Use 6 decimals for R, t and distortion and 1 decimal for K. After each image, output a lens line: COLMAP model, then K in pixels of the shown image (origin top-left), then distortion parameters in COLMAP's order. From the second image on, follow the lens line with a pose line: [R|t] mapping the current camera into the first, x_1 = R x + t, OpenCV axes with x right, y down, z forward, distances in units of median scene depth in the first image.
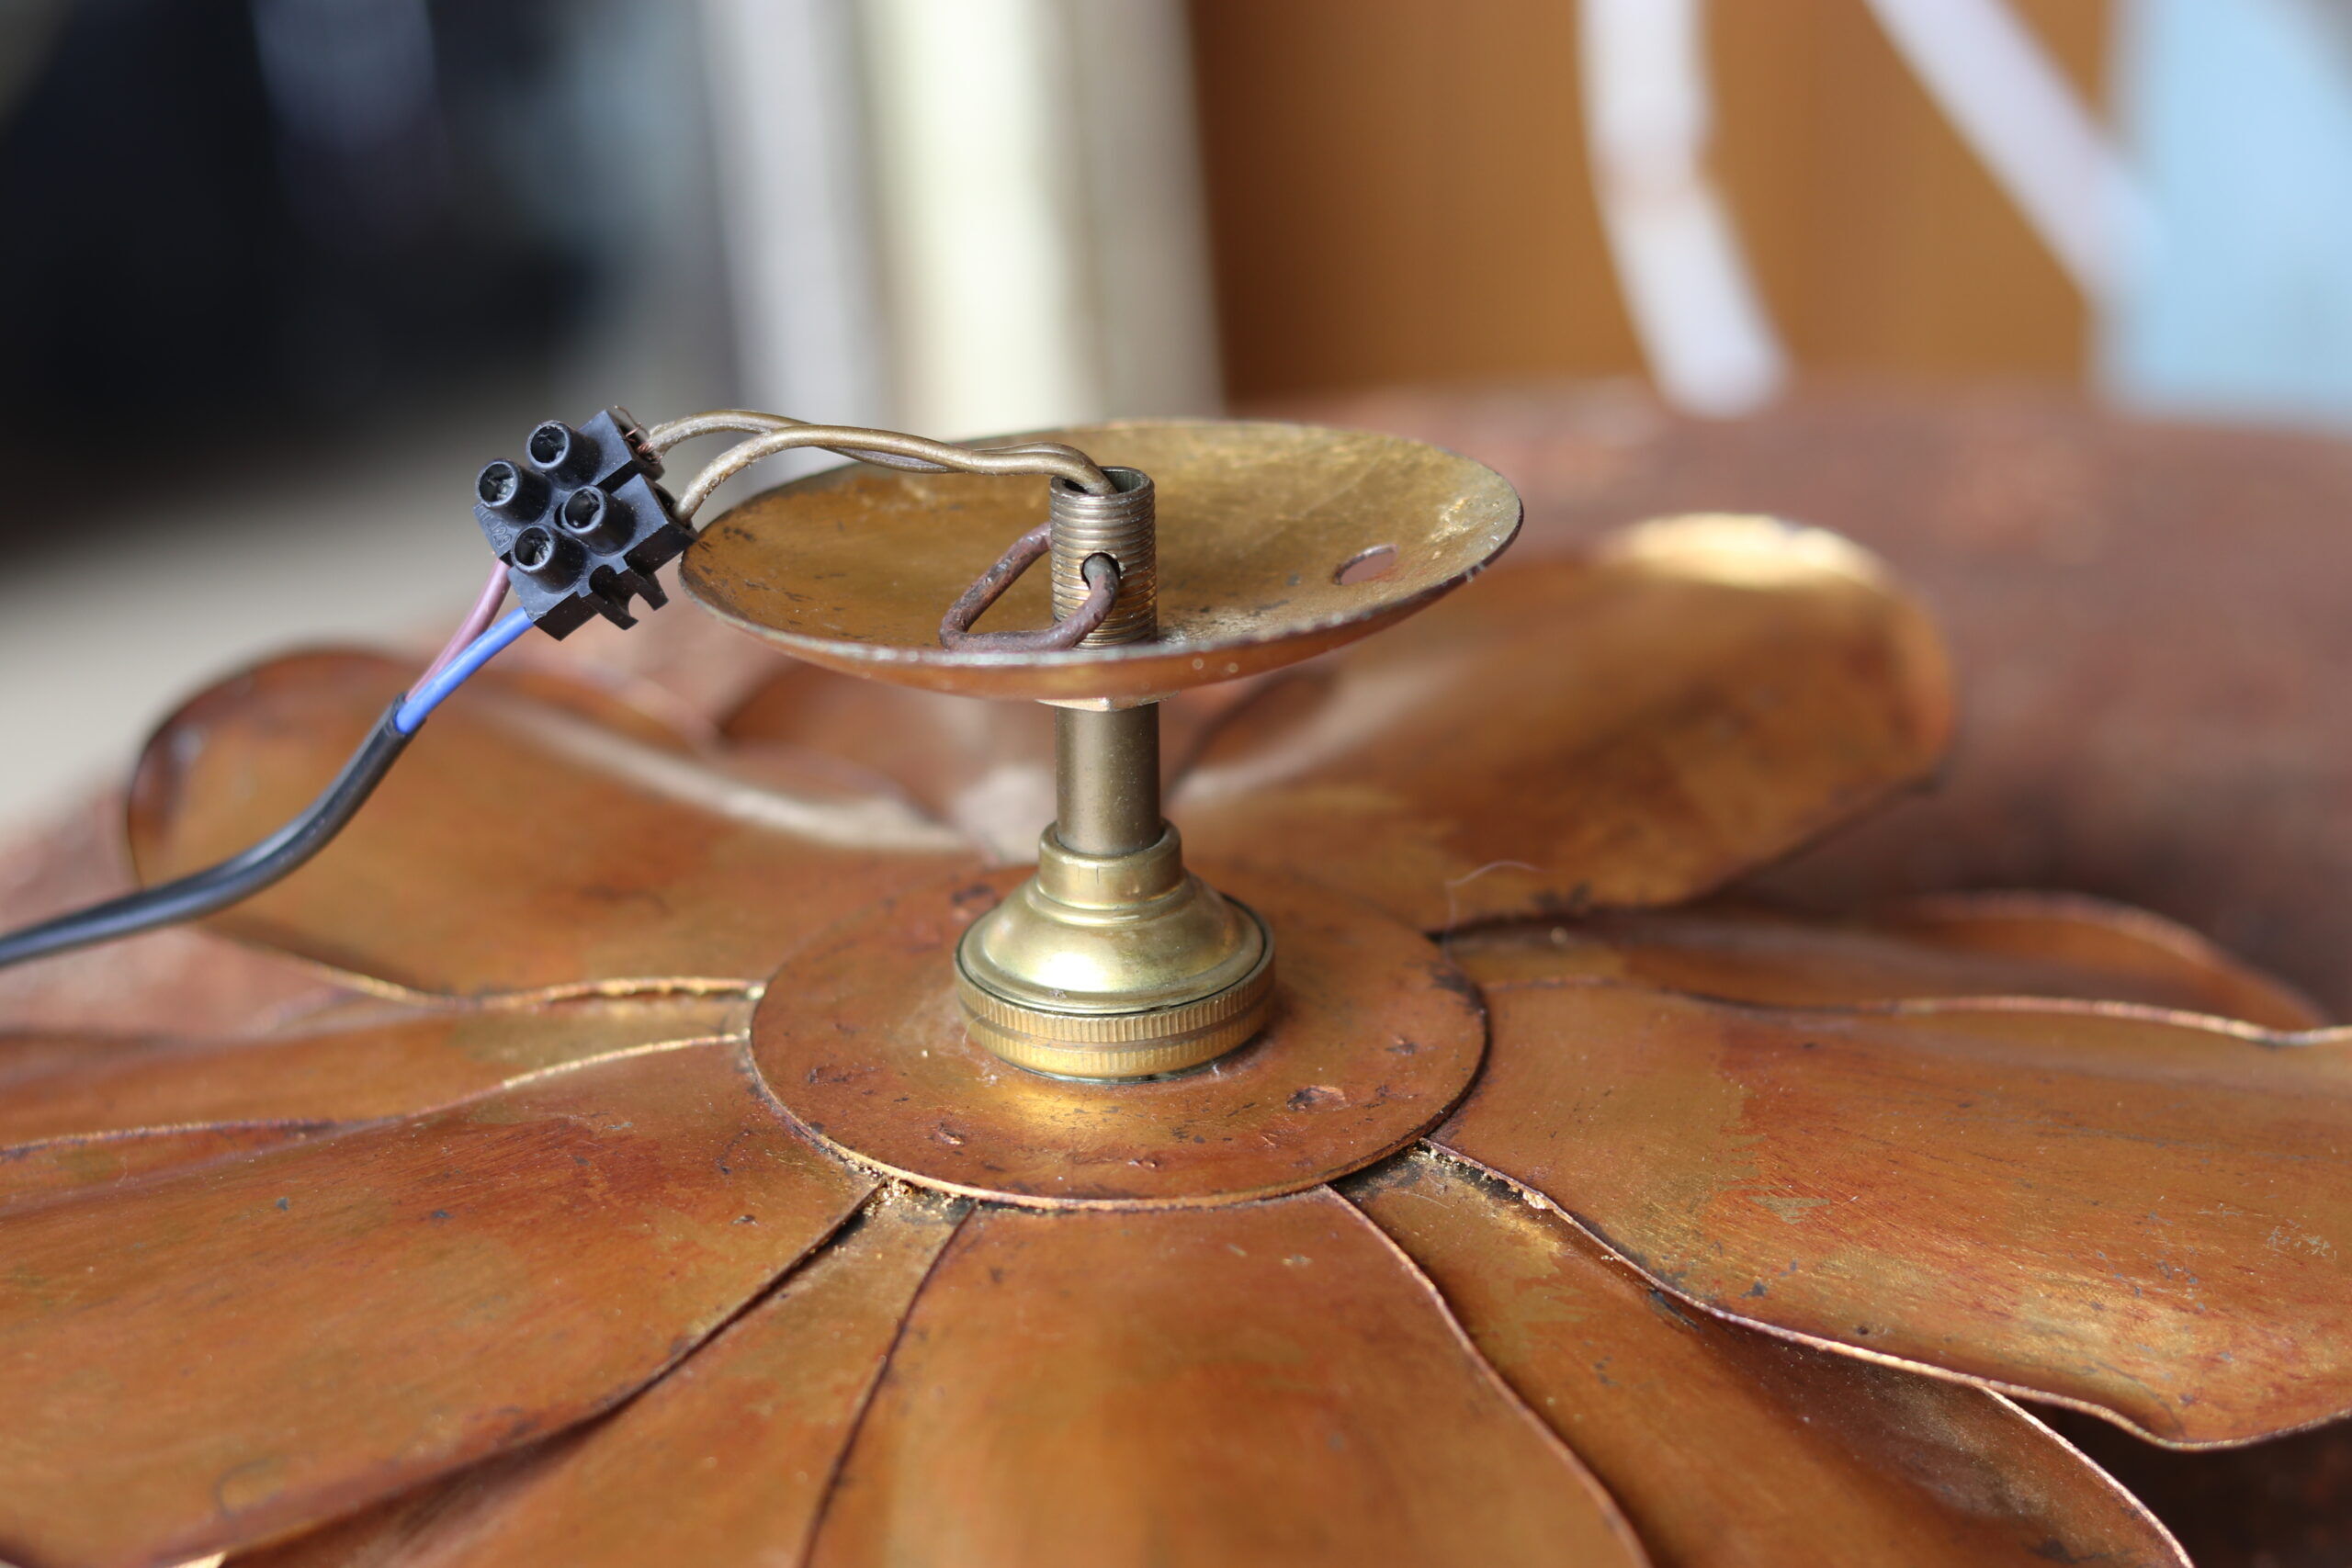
lens RADIAL K [[5890.5, 0, 1176.0], [0, 5890.5, 784.0], [0, 0, 1]] dist [-0.129860, 0.054673]
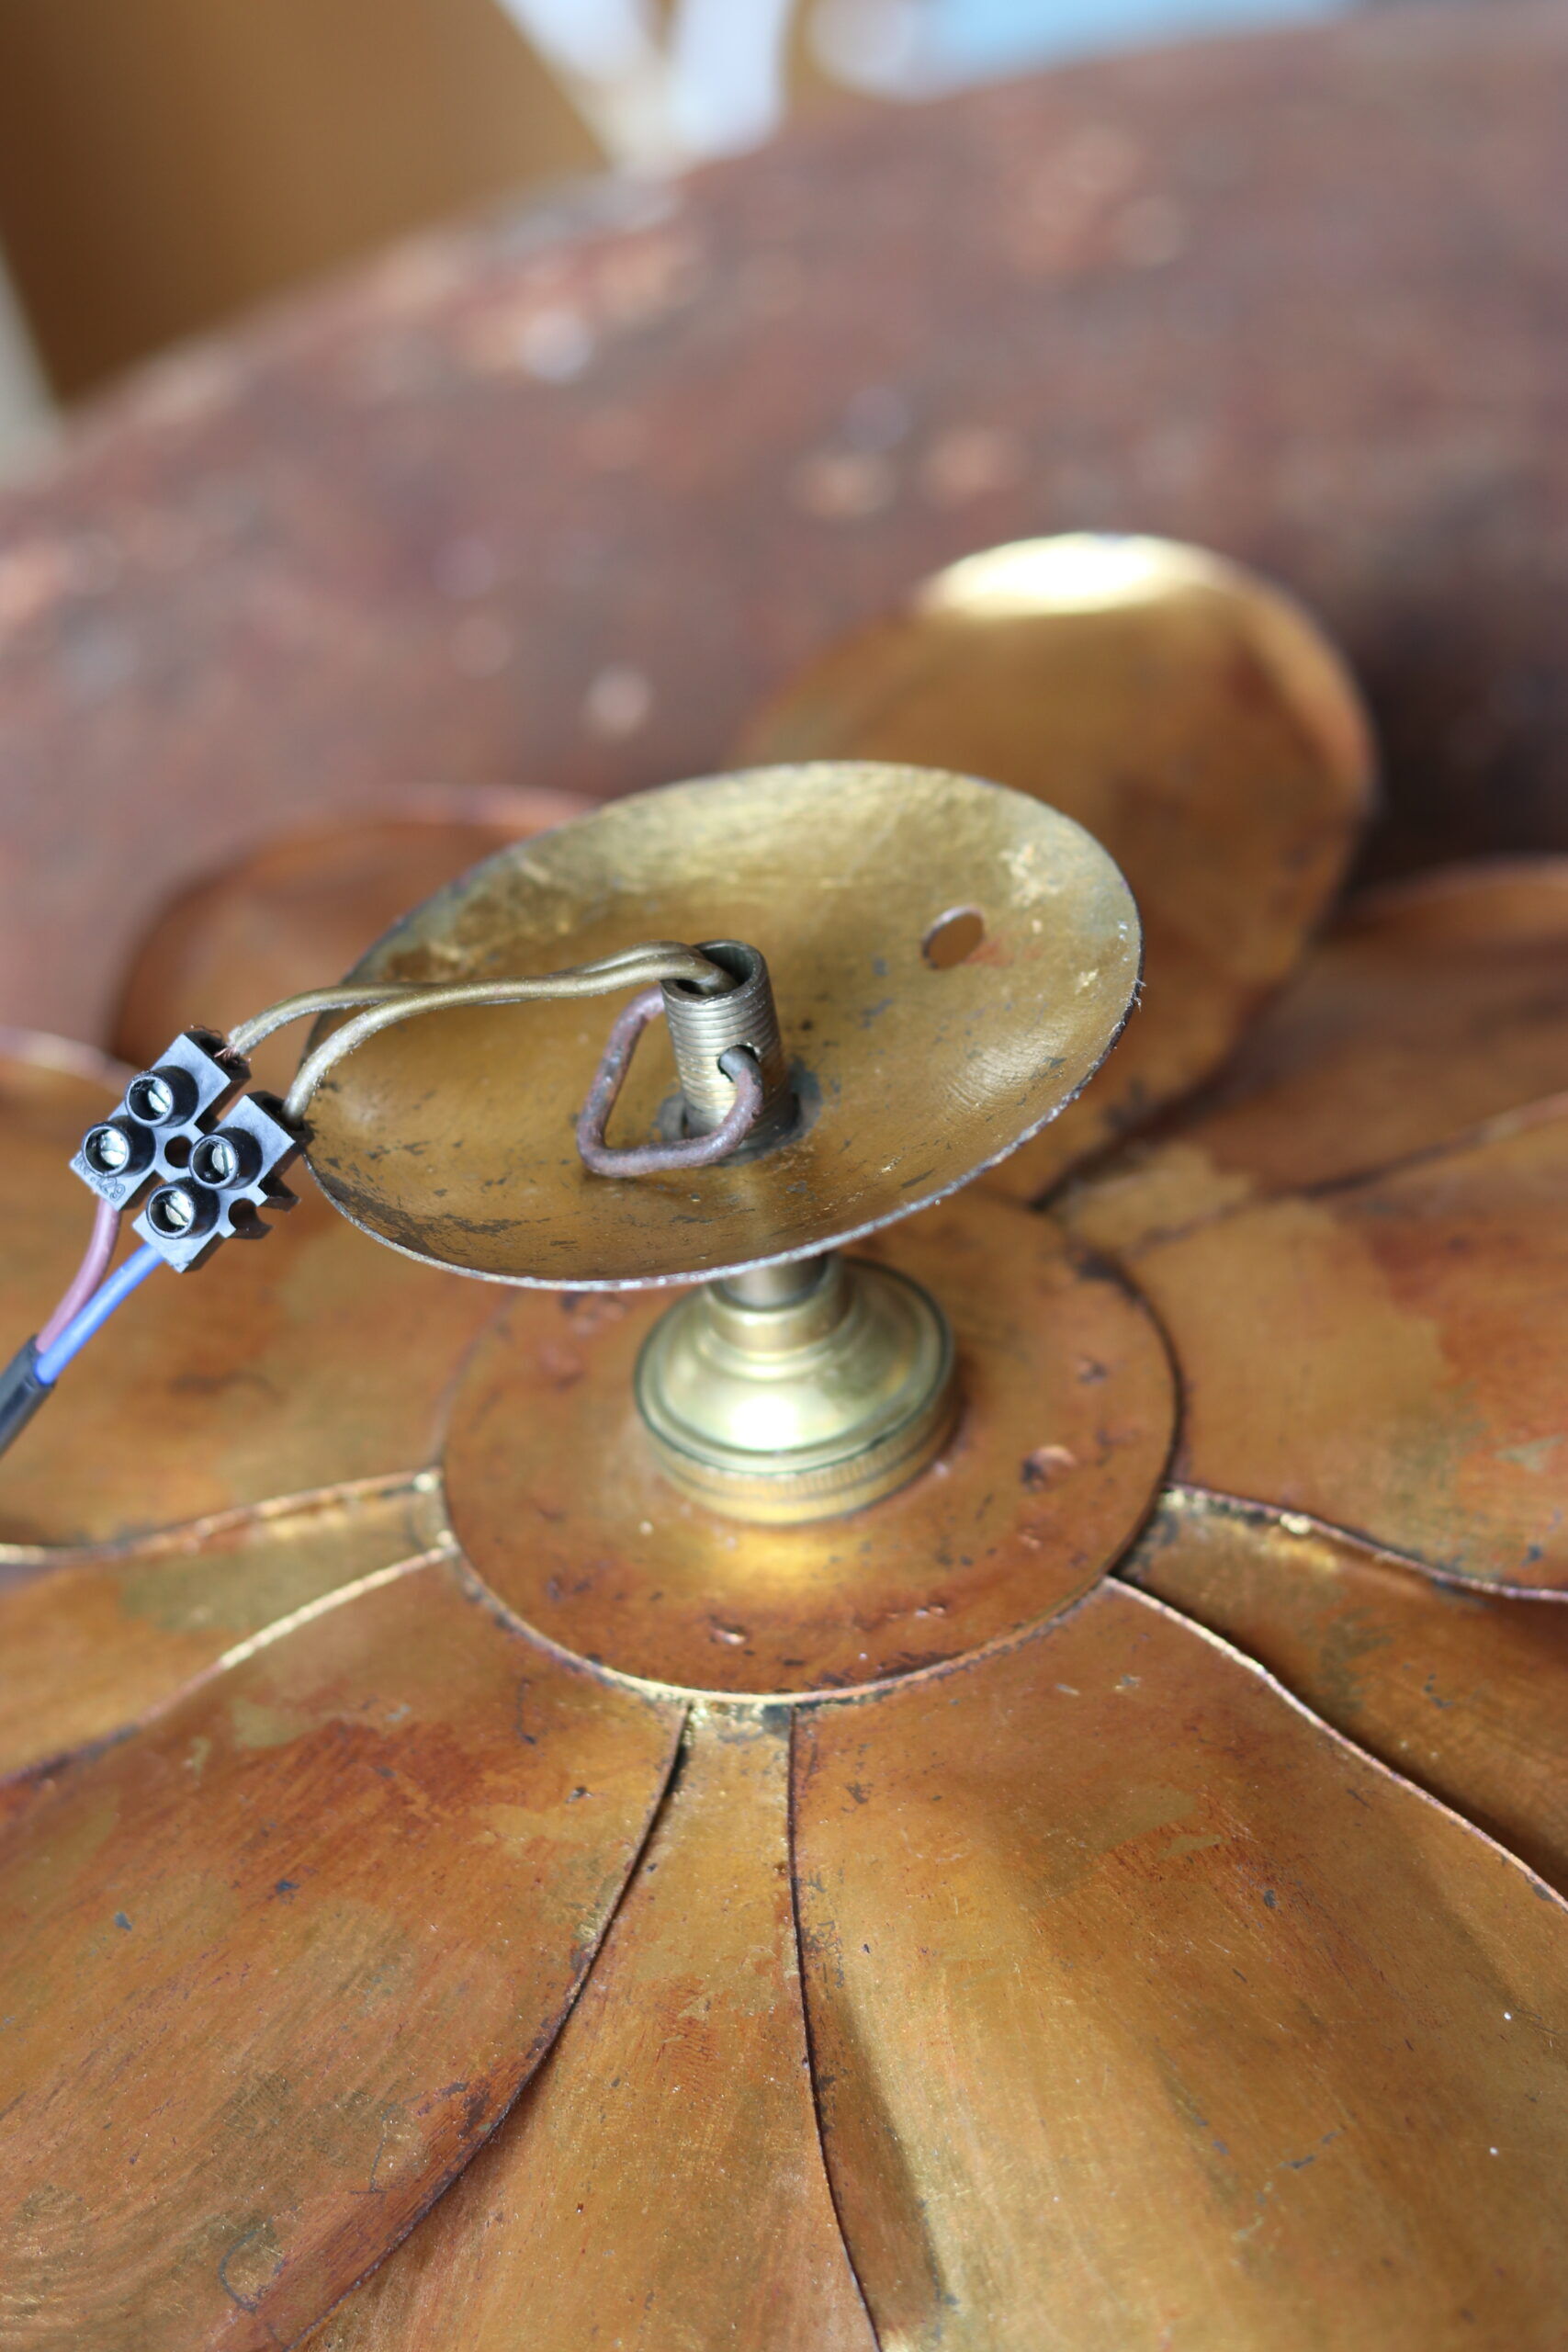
lens RADIAL K [[5890.5, 0, 784.0], [0, 5890.5, 1176.0], [0, 0, 1]] dist [-0.129860, 0.054673]
pose [[0.942859, -0.292103, 0.160291, -0.167862], [0.239571, 0.928672, 0.283149, -0.293593], [-0.231566, -0.228568, 0.945586, 0.075676]]
